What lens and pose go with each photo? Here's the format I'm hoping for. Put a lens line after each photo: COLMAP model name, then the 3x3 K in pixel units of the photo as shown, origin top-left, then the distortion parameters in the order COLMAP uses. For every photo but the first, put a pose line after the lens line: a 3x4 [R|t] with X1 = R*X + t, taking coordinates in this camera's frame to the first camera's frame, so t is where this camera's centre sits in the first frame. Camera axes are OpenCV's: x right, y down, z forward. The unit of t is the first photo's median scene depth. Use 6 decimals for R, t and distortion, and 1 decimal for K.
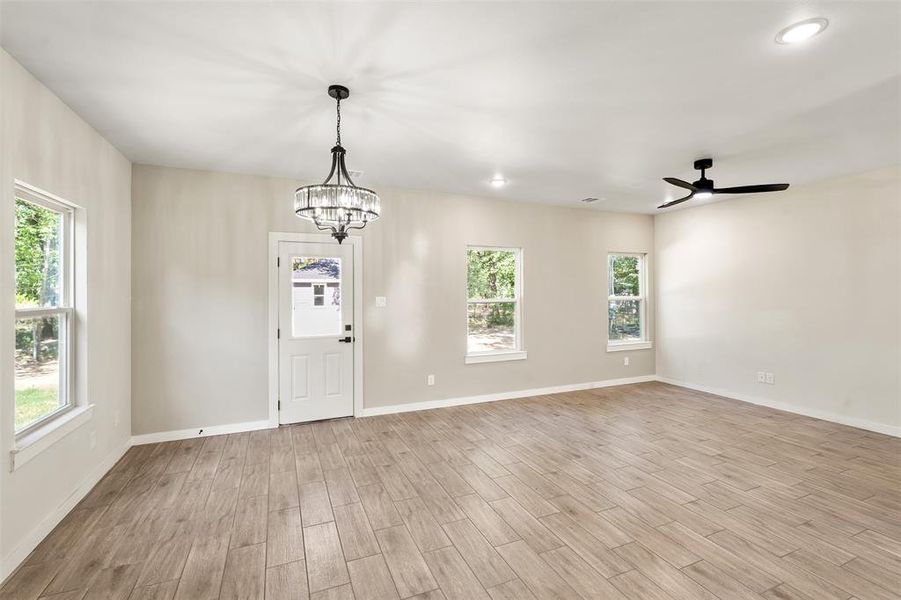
lens RADIAL K [[395.6, 0, 448.7], [0, 395.6, 296.1], [0, 0, 1]] dist [-0.002606, -0.000149]
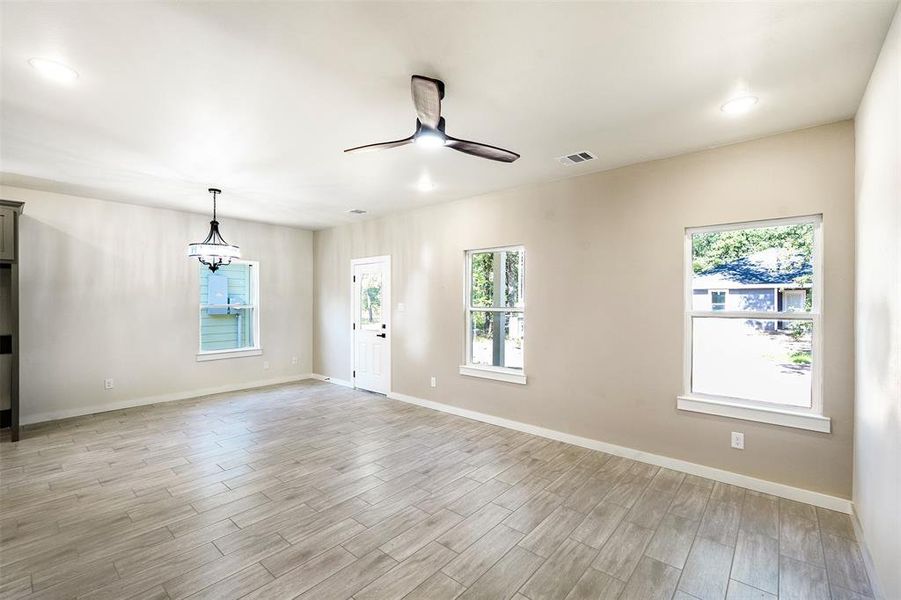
lens RADIAL K [[390.0, 0, 452.0], [0, 390.0, 299.6], [0, 0, 1]] dist [-0.001521, -0.000258]
pose [[0.445506, 0.004843, -0.895266, 0.983467], [-0.014263, 0.999897, -0.001689, -0.008353], [0.895165, 0.013522, 0.445529, 0.616073]]
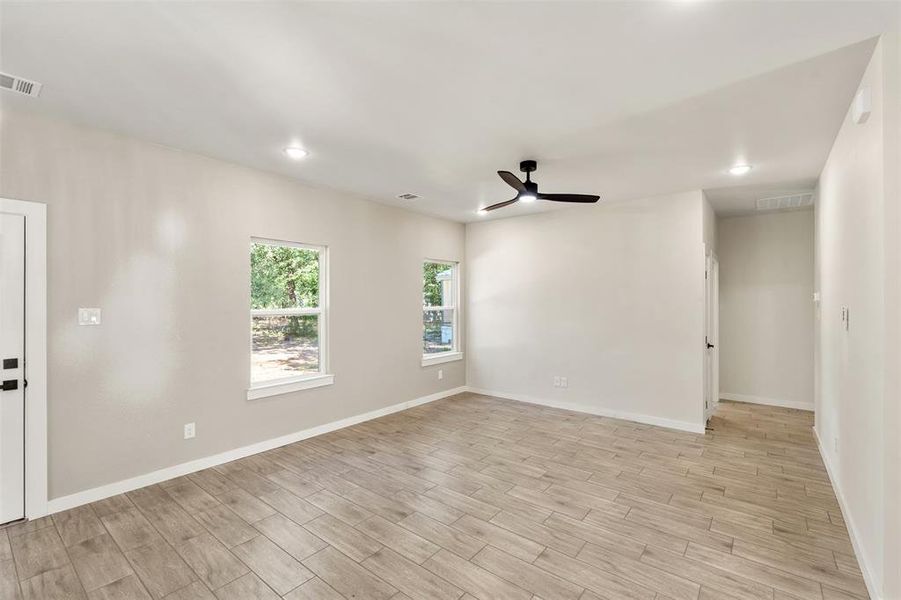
lens RADIAL K [[395.6, 0, 448.7], [0, 395.6, 296.1], [0, 0, 1]] dist [-0.002606, -0.000149]
pose [[0.882895, 0.009707, 0.469470, 0.029062], [0.000983, 0.999746, -0.022518, -0.002174], [-0.469570, 0.020343, 0.882661, 0.204950]]
